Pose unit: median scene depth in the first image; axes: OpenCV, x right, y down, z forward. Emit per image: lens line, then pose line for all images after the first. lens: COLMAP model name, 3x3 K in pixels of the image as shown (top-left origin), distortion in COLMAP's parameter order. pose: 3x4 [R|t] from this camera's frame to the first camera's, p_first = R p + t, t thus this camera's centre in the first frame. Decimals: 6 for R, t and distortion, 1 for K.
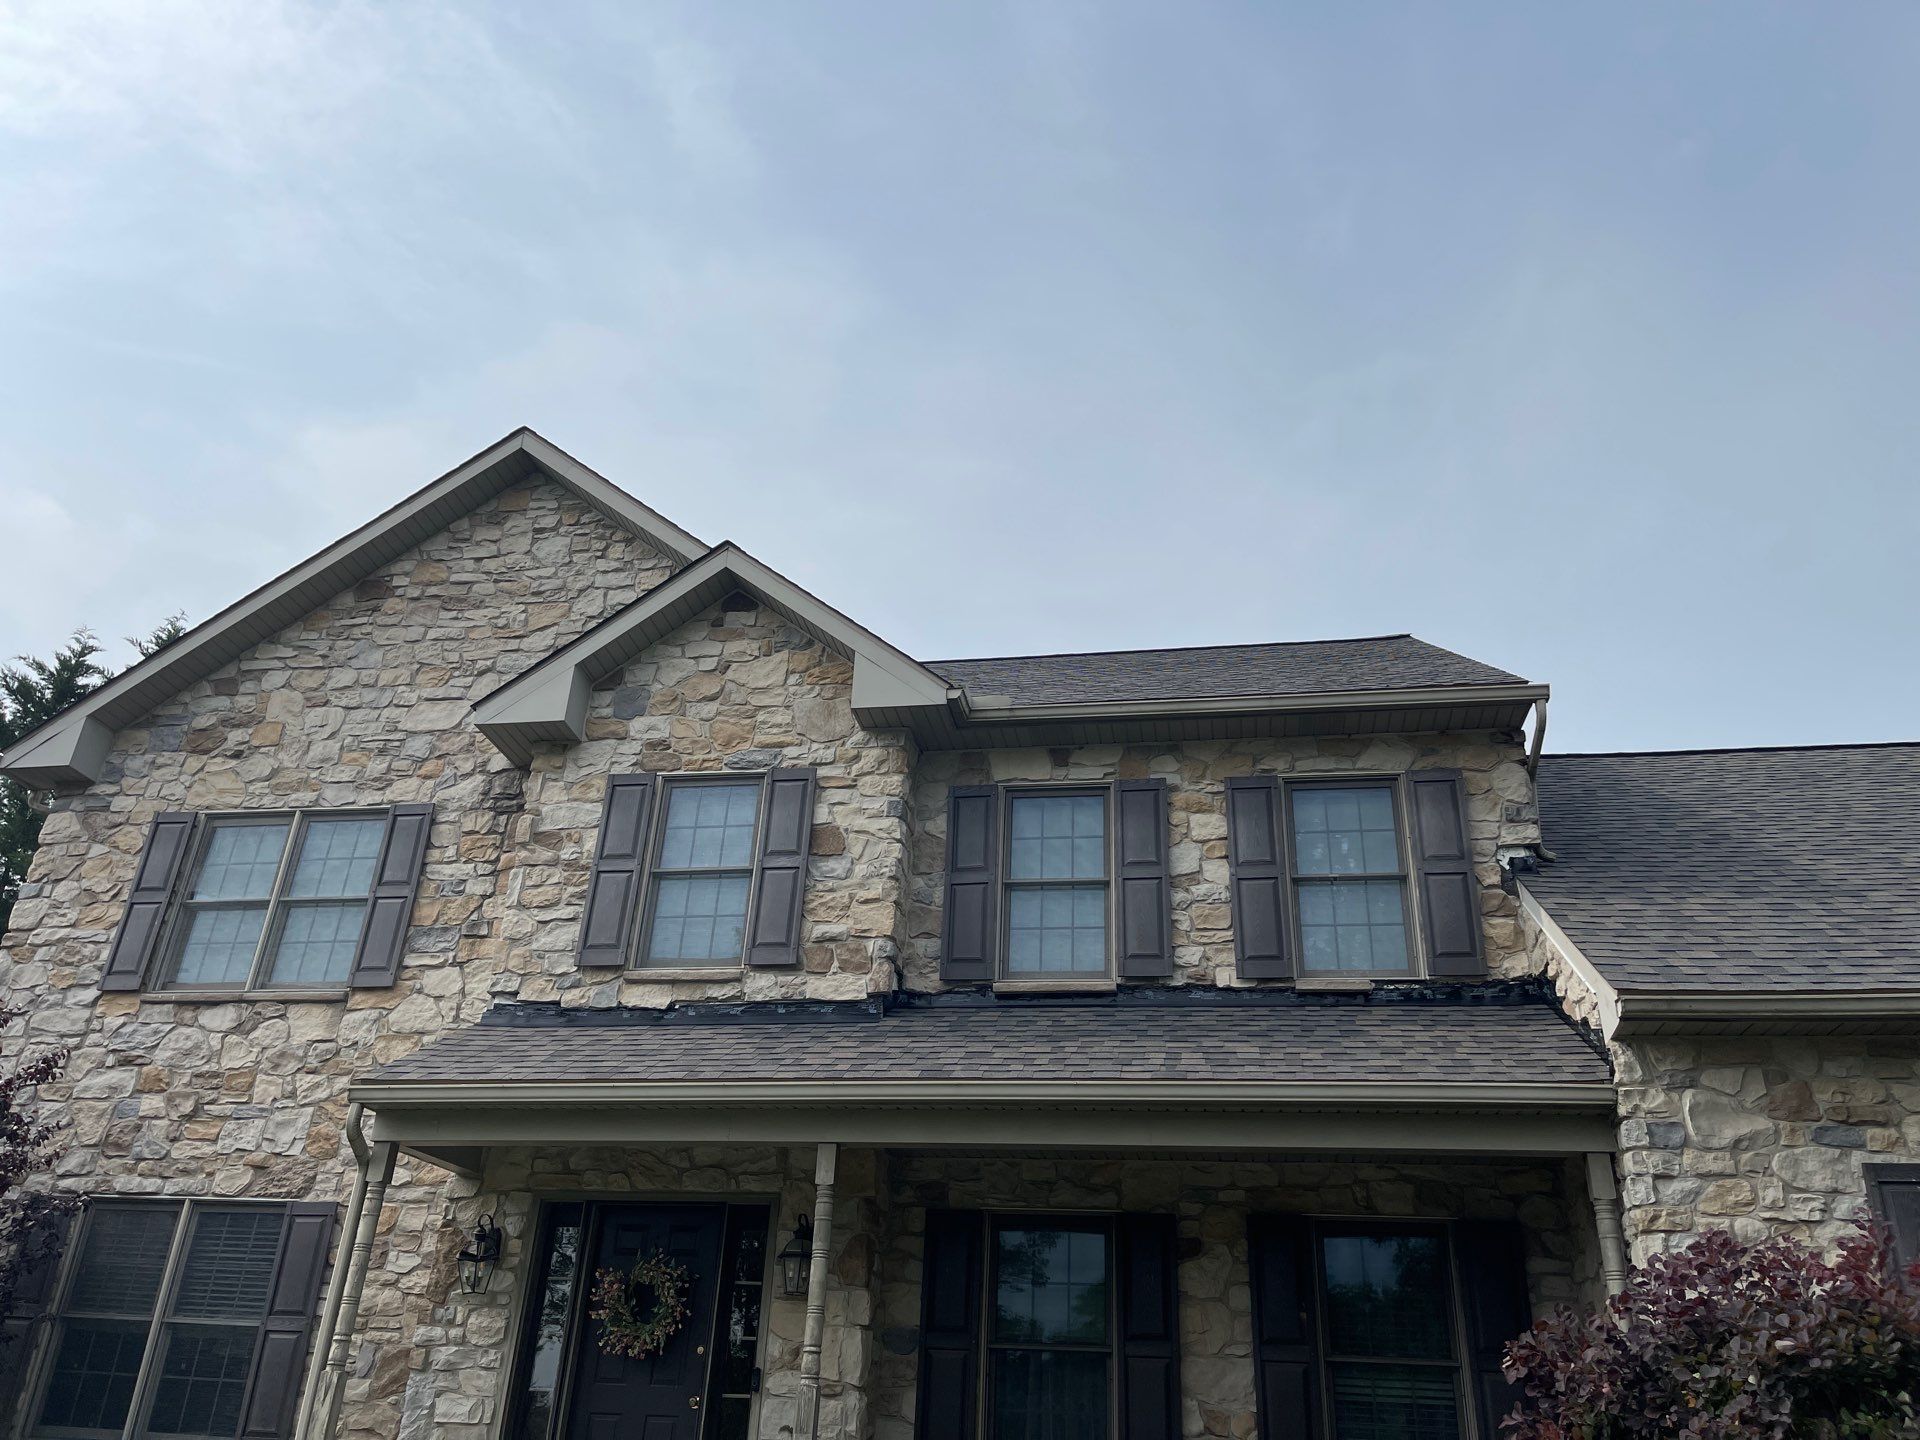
lens RADIAL K [[1439.3, 0, 960.0], [0, 1439.3, 720.0], [0, 0, 1]] dist [0.071246, -0.077977]
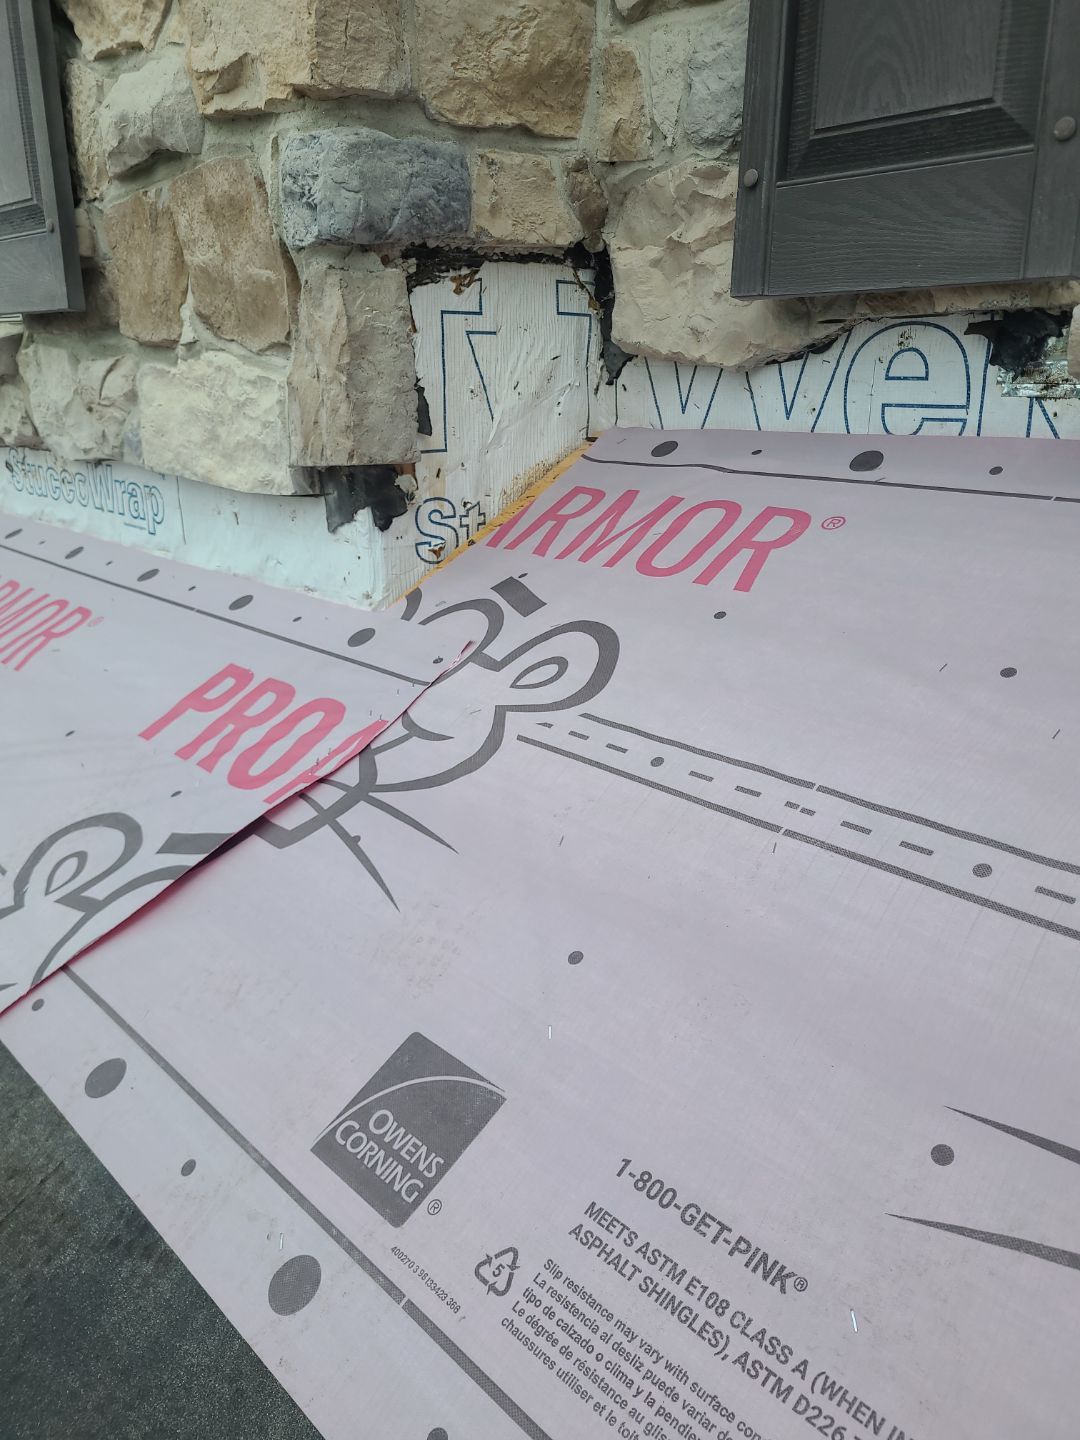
lens RADIAL K [[1129.8, 0, 538.9], [0, 1129.8, 719.3], [0, 0, 1]] dist [0.030137, -0.017225]
pose [[0.789267, 0.140810, -0.597687, 0.046700], [0.318432, 0.738389, 0.594460, 0.124322], [0.525031, -0.659510, 0.537948, 0.833717]]
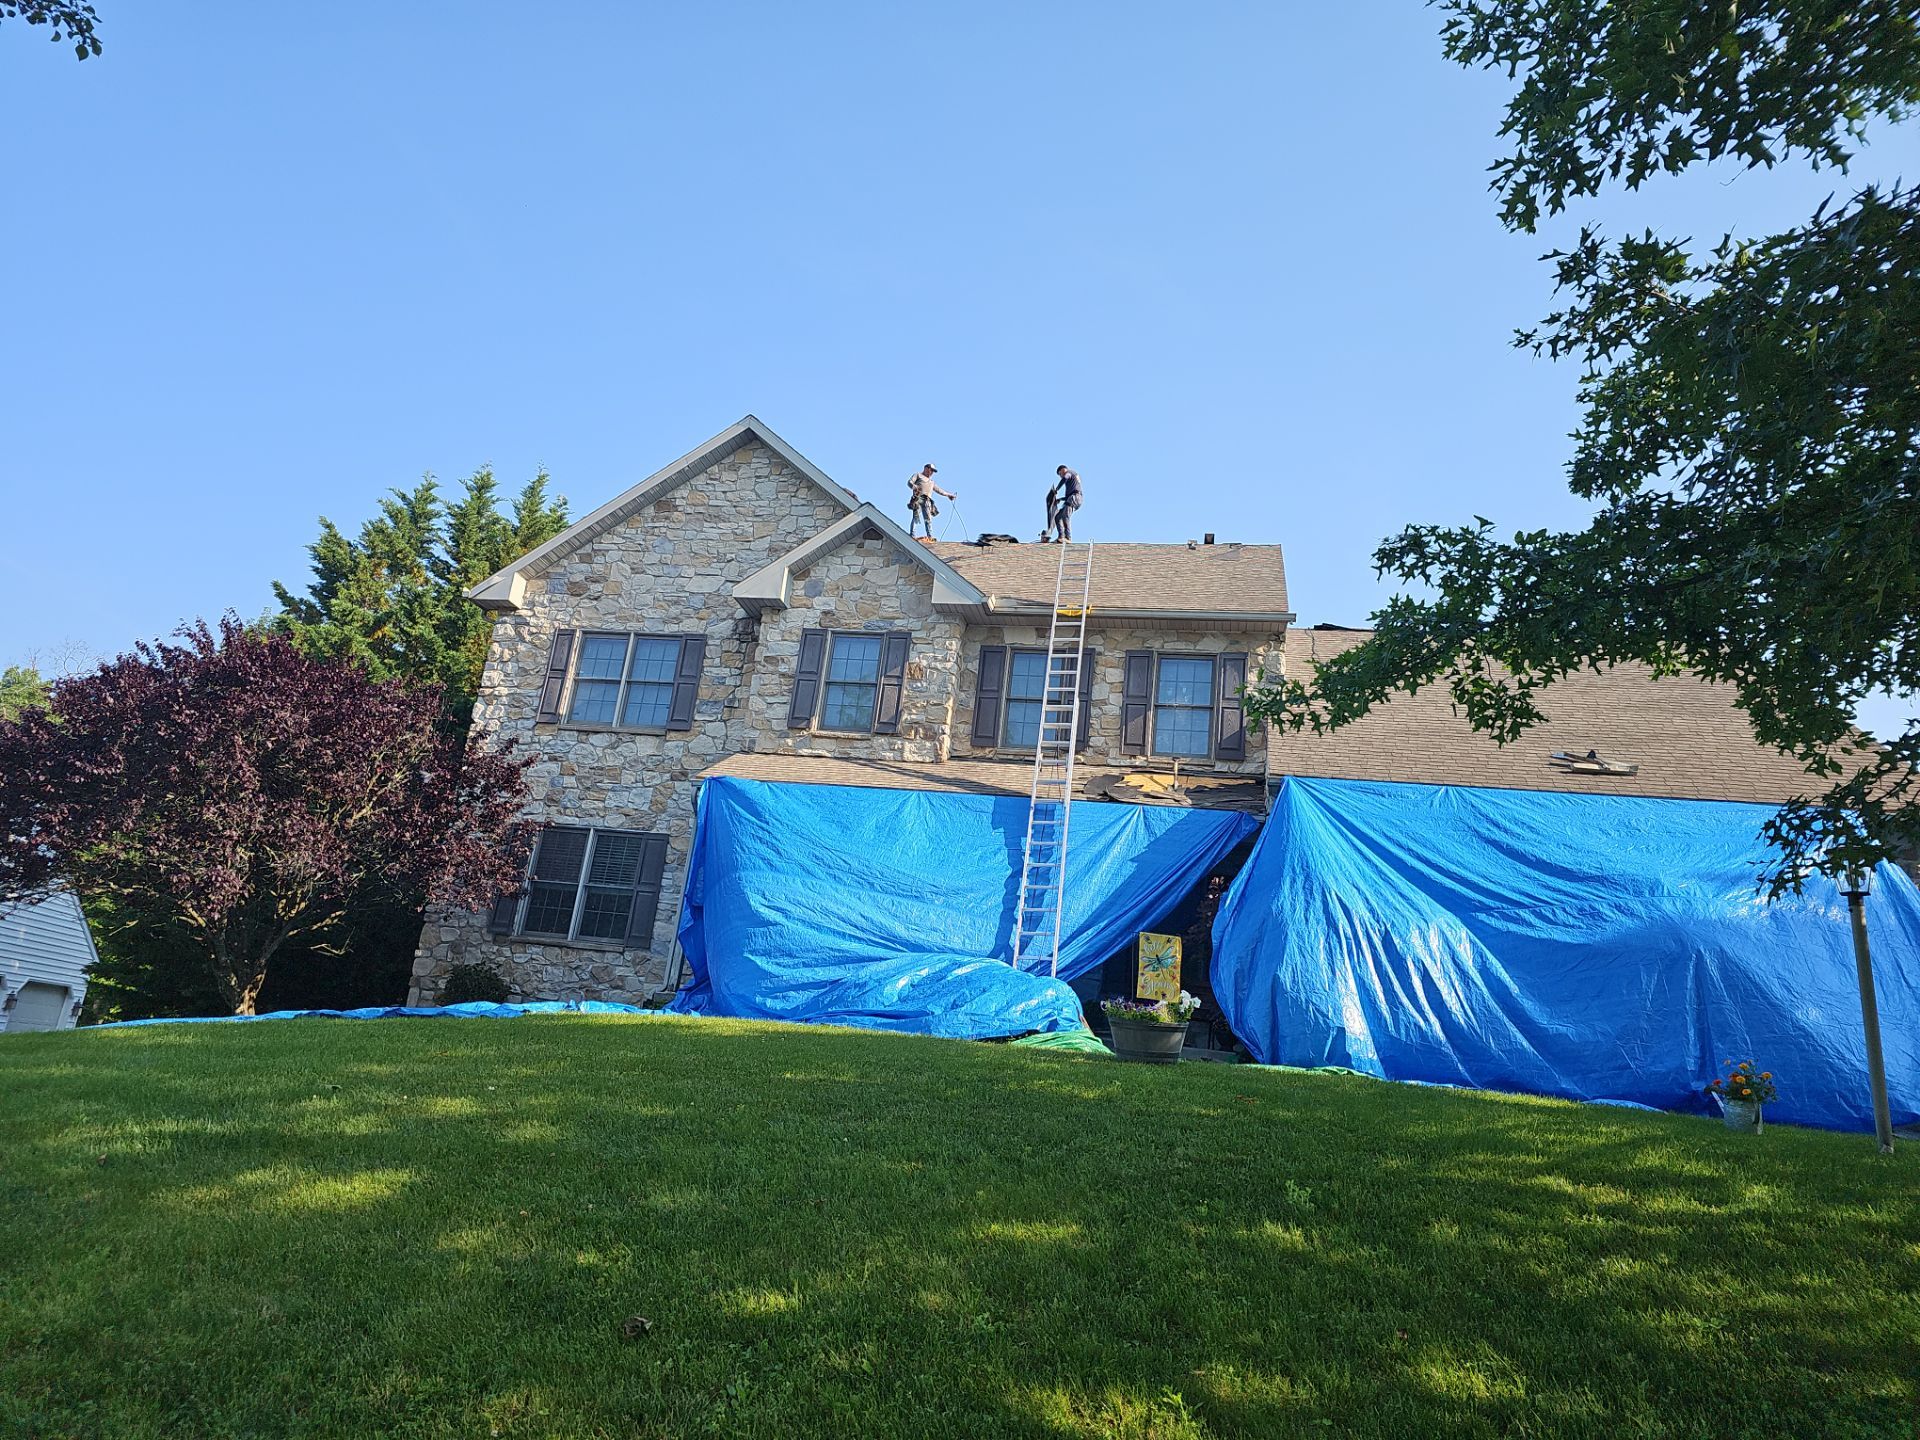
lens RADIAL K [[1214.4, 0, 960.0], [0, 1214.4, 720.0], [0, 0, 1]] dist [0.081022, -0.000011]
pose [[0.997598, 0.058619, -0.036911, 0.029194], [-0.051010, 0.982143, 0.181088, -0.144687], [0.046867, -0.178770, 0.982774, -0.586493]]
